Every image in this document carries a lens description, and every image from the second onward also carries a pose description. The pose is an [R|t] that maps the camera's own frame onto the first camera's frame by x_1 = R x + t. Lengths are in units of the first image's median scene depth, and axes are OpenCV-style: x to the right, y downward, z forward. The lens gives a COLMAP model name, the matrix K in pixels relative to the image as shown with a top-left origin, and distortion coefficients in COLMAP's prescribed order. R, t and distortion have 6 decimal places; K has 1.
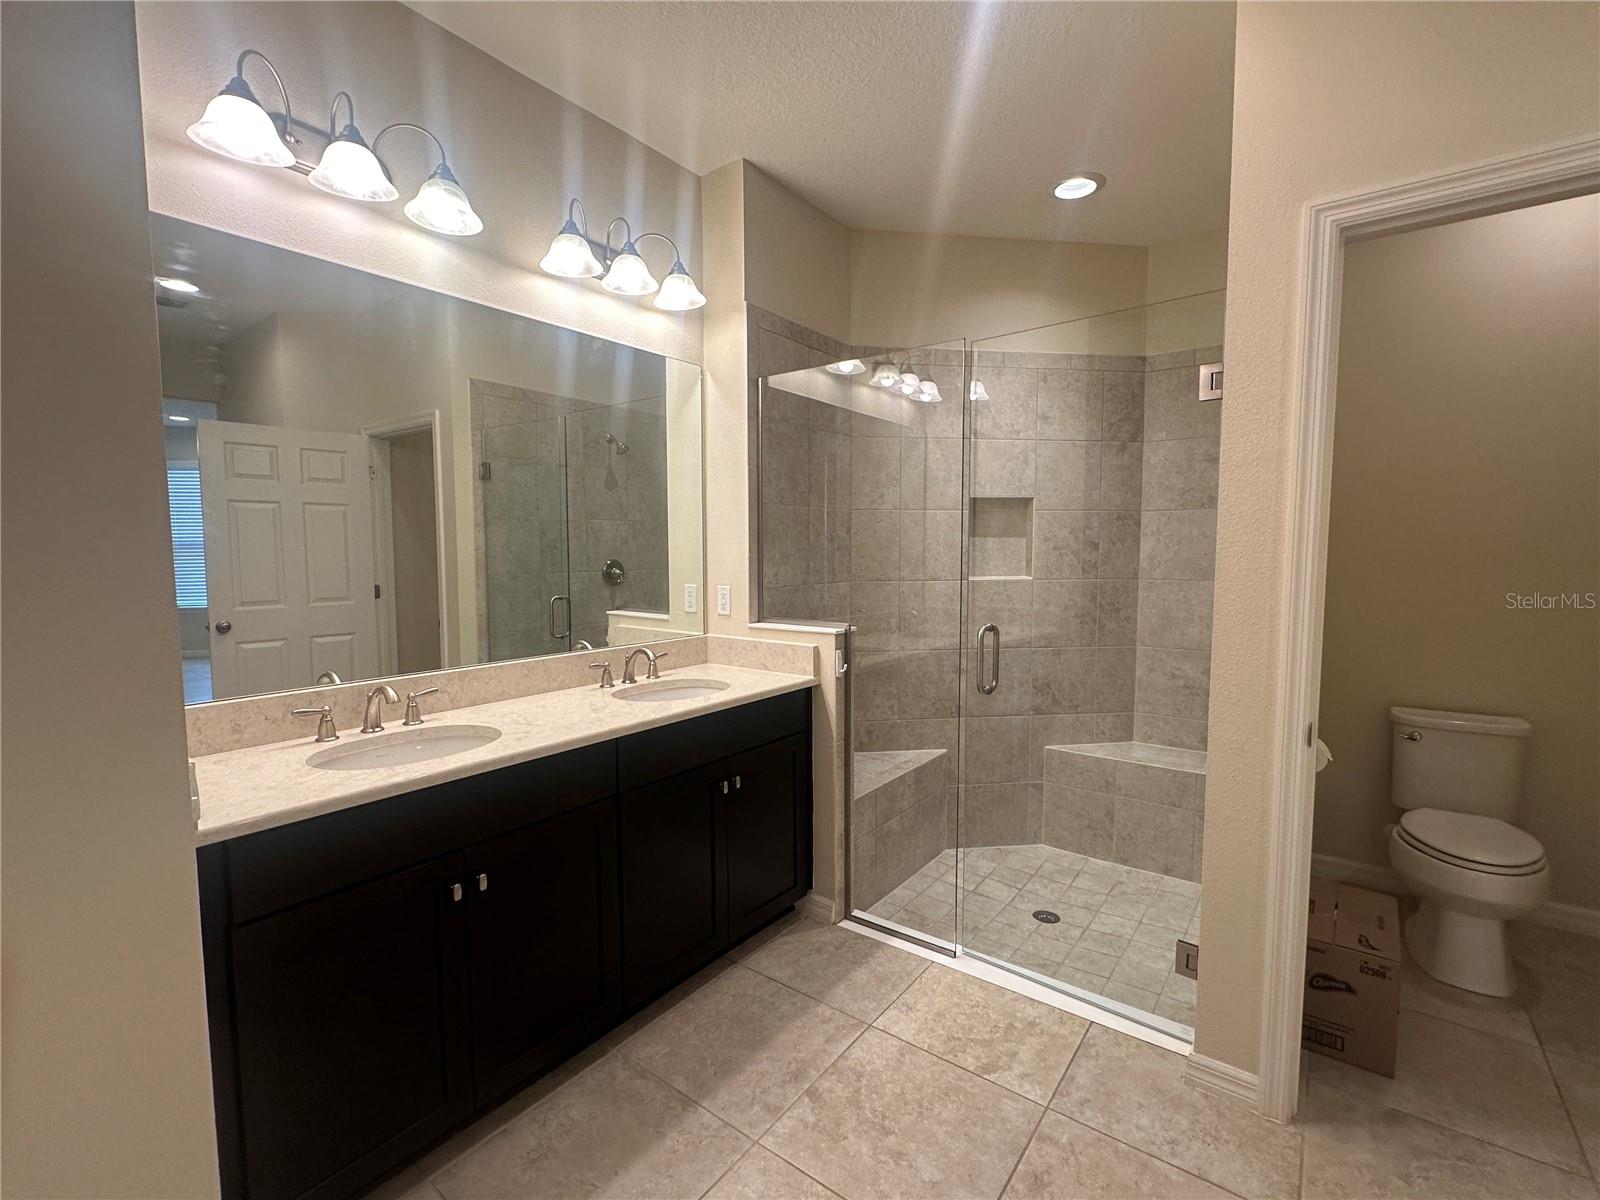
lens RADIAL K [[706.2, 0, 806.6], [0, 706.2, 603.2], [0, 0, 1]] dist [-0.002325, 0.000515]
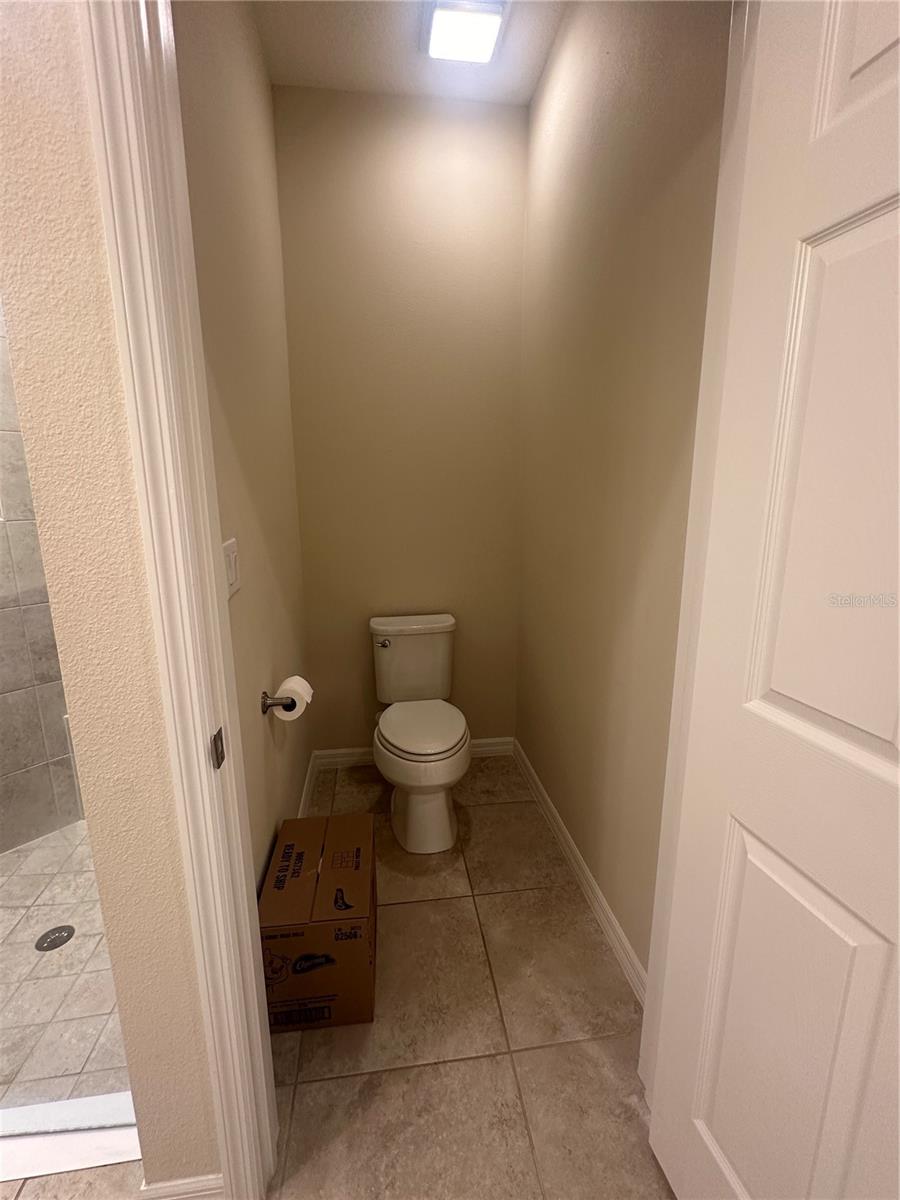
lens RADIAL K [[529.7, 0, 450.3], [0, 529.7, 599.8], [0, 0, 1]] dist [-0.002325, 0.000515]
pose [[0.706678, -0.149491, 0.691563, 0.426134], [0.056220, 0.986198, 0.155732, -0.018448], [-0.705298, -0.071173, 0.705329, 0.387634]]
